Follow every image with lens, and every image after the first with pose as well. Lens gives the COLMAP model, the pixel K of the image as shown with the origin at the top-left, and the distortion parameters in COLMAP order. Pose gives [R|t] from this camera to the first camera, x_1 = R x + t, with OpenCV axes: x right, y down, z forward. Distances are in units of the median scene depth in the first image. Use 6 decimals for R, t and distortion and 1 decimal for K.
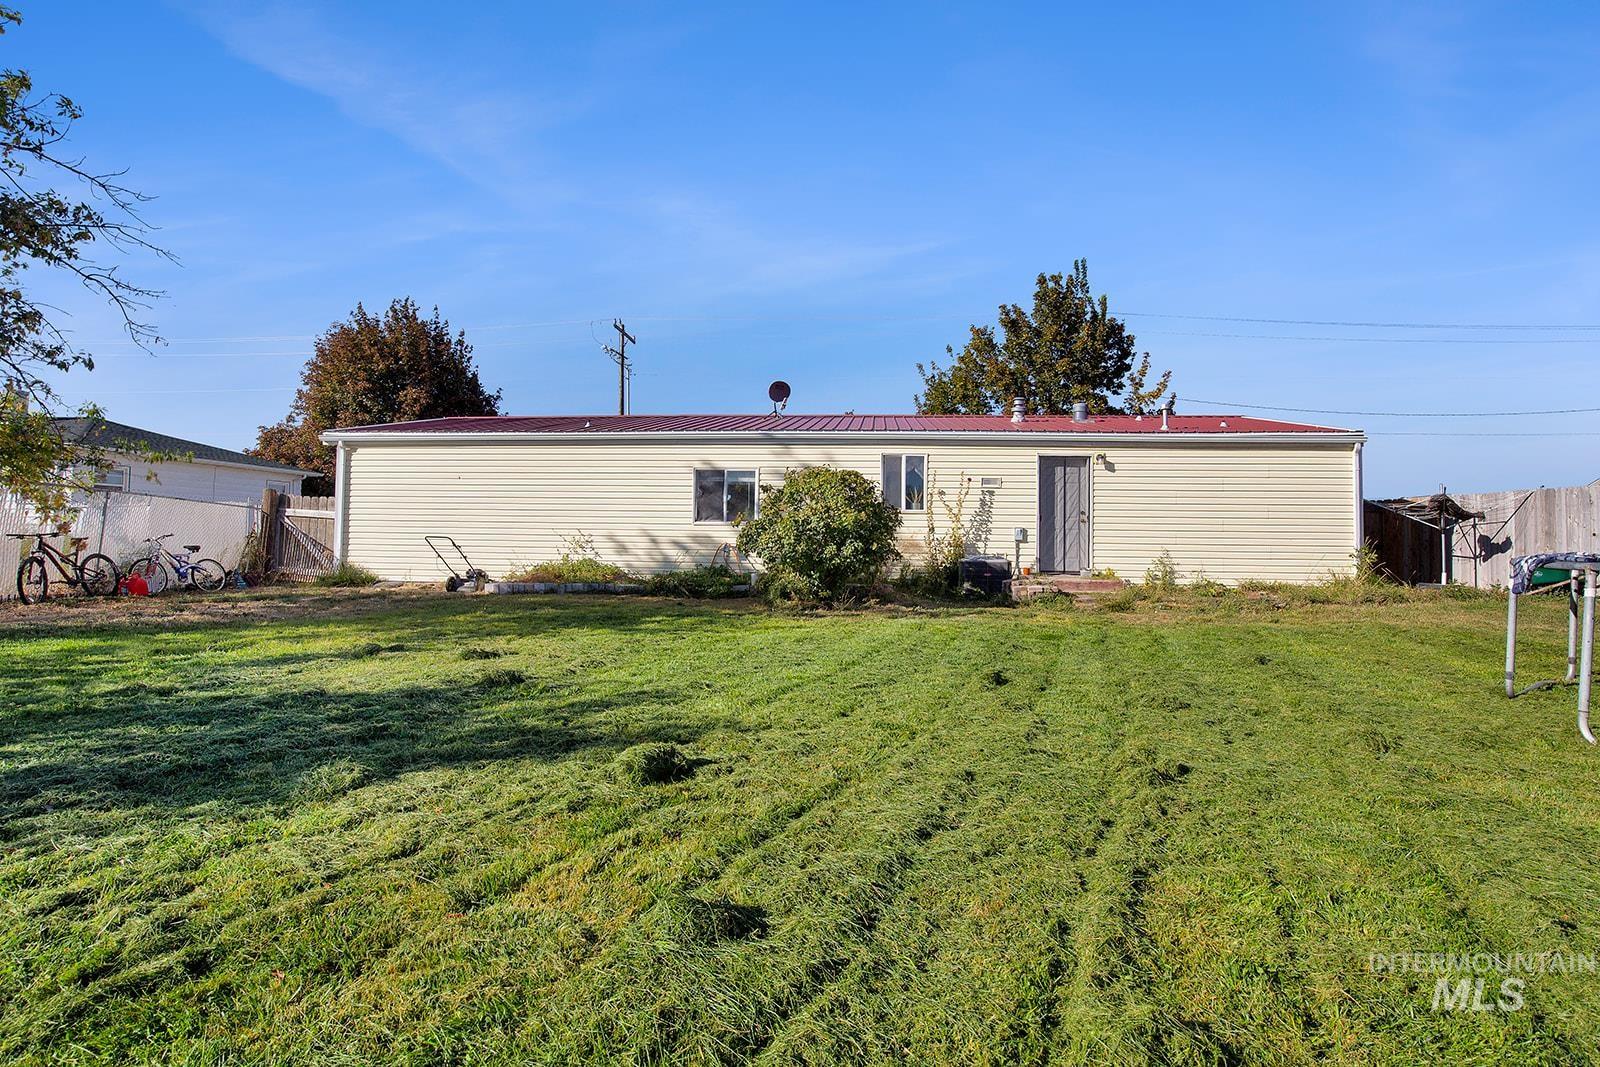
lens RADIAL K [[744.8, 0, 807.0], [0, 744.8, 538.8], [0, 0, 1]] dist [-0.020436, 0.000964]
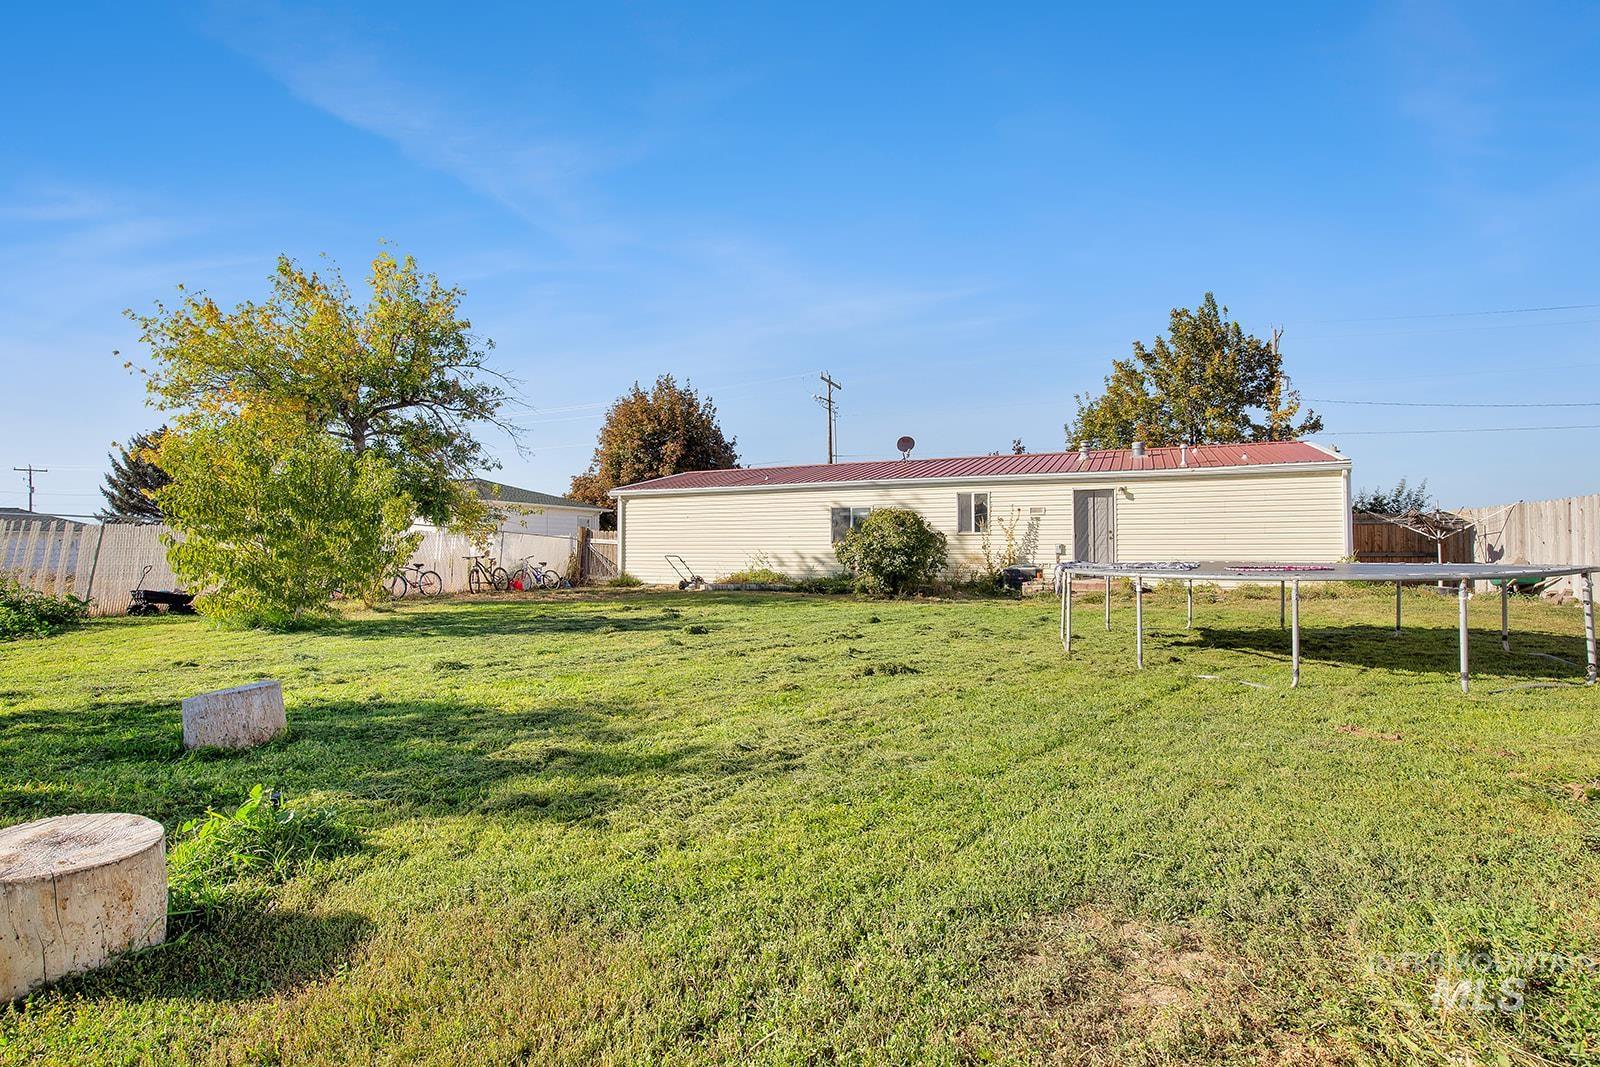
lens RADIAL K [[733.2, 0, 808.5], [0, 733.2, 570.7], [0, 0, 1]] dist [-0.000025, -0.000044]
pose [[0.947604, -0.004386, -0.319418, 0.278533], [0.012194, 0.999674, 0.022448, -0.002039], [0.319215, -0.025166, 0.947348, -0.400627]]
